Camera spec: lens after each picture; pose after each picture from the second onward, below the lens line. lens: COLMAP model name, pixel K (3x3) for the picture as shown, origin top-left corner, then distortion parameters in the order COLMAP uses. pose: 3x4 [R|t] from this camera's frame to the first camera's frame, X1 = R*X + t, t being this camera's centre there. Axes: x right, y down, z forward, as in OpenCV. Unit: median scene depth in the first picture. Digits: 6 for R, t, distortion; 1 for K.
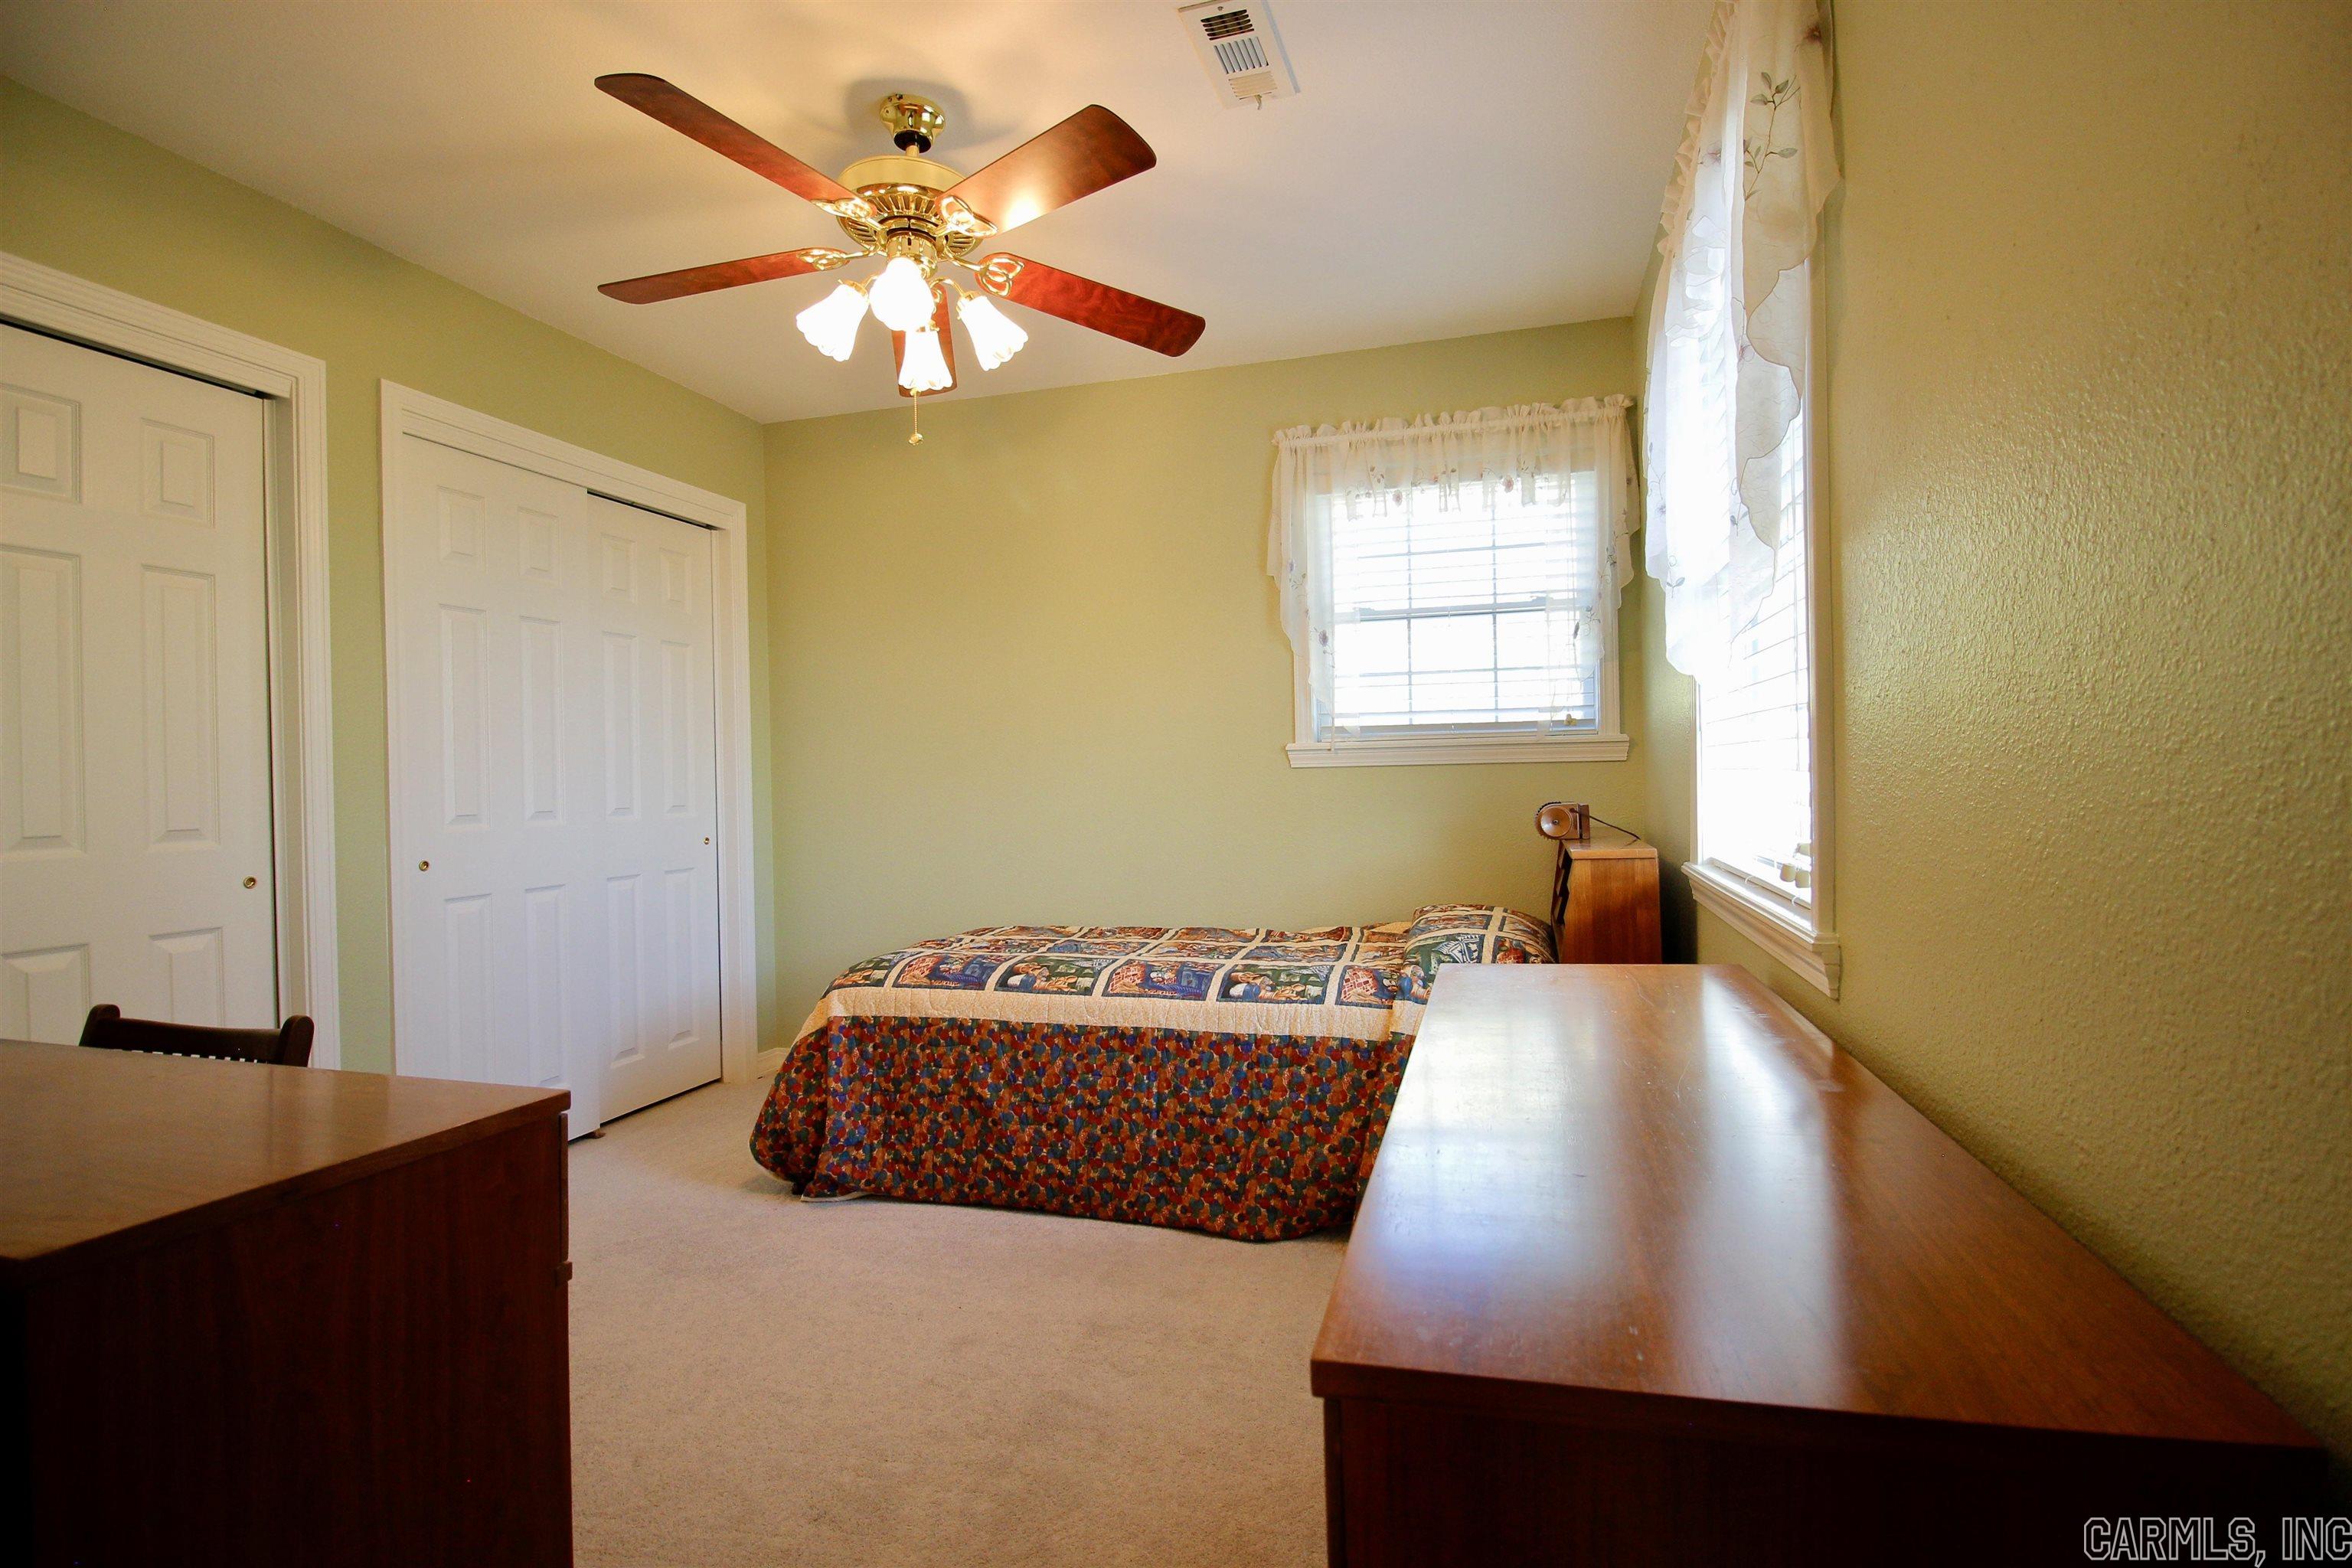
lens RADIAL K [[1096.3, 0, 1204.1], [0, 1096.3, 786.2], [0, 0, 1]] dist [0.004255, -0.015761]
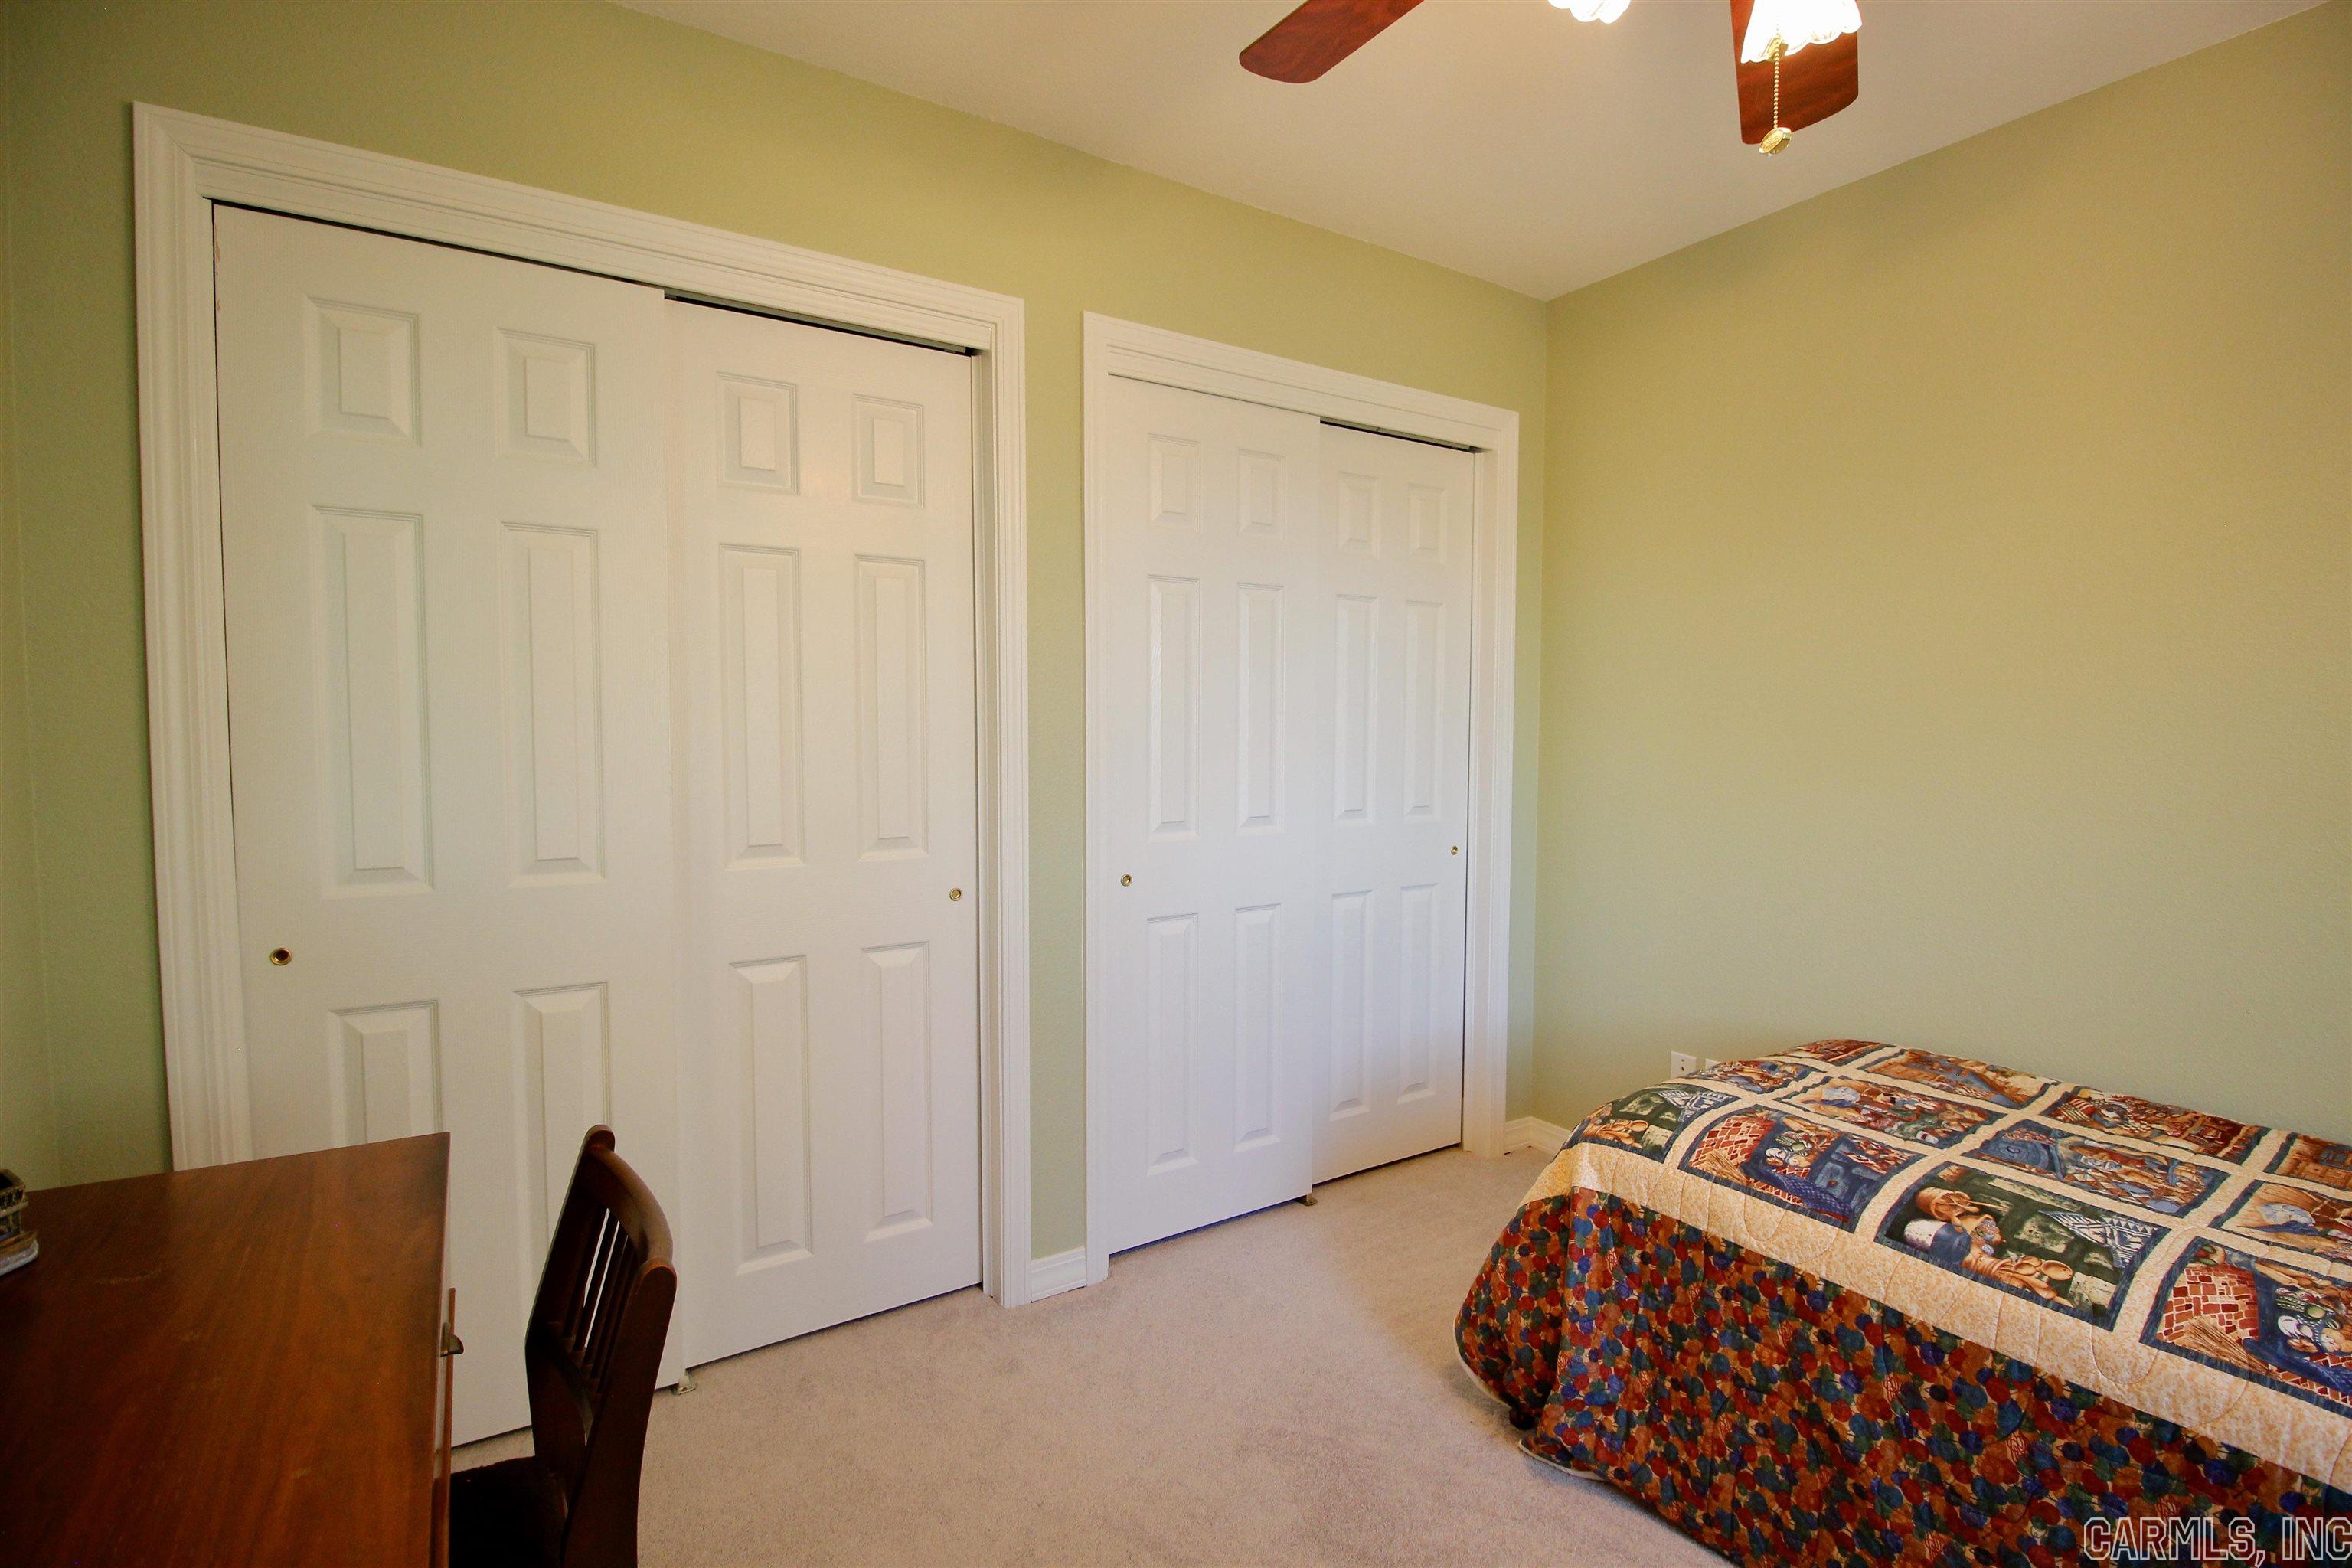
lens RADIAL K [[1096.3, 0, 1204.1], [0, 1096.3, 786.2], [0, 0, 1]] dist [0.004255, -0.015761]
pose [[0.756094, 0.058125, -0.651877, -0.103183], [-0.023573, 0.997821, 0.061630, -0.057726], [0.654039, -0.031231, 0.755816, 0.388573]]
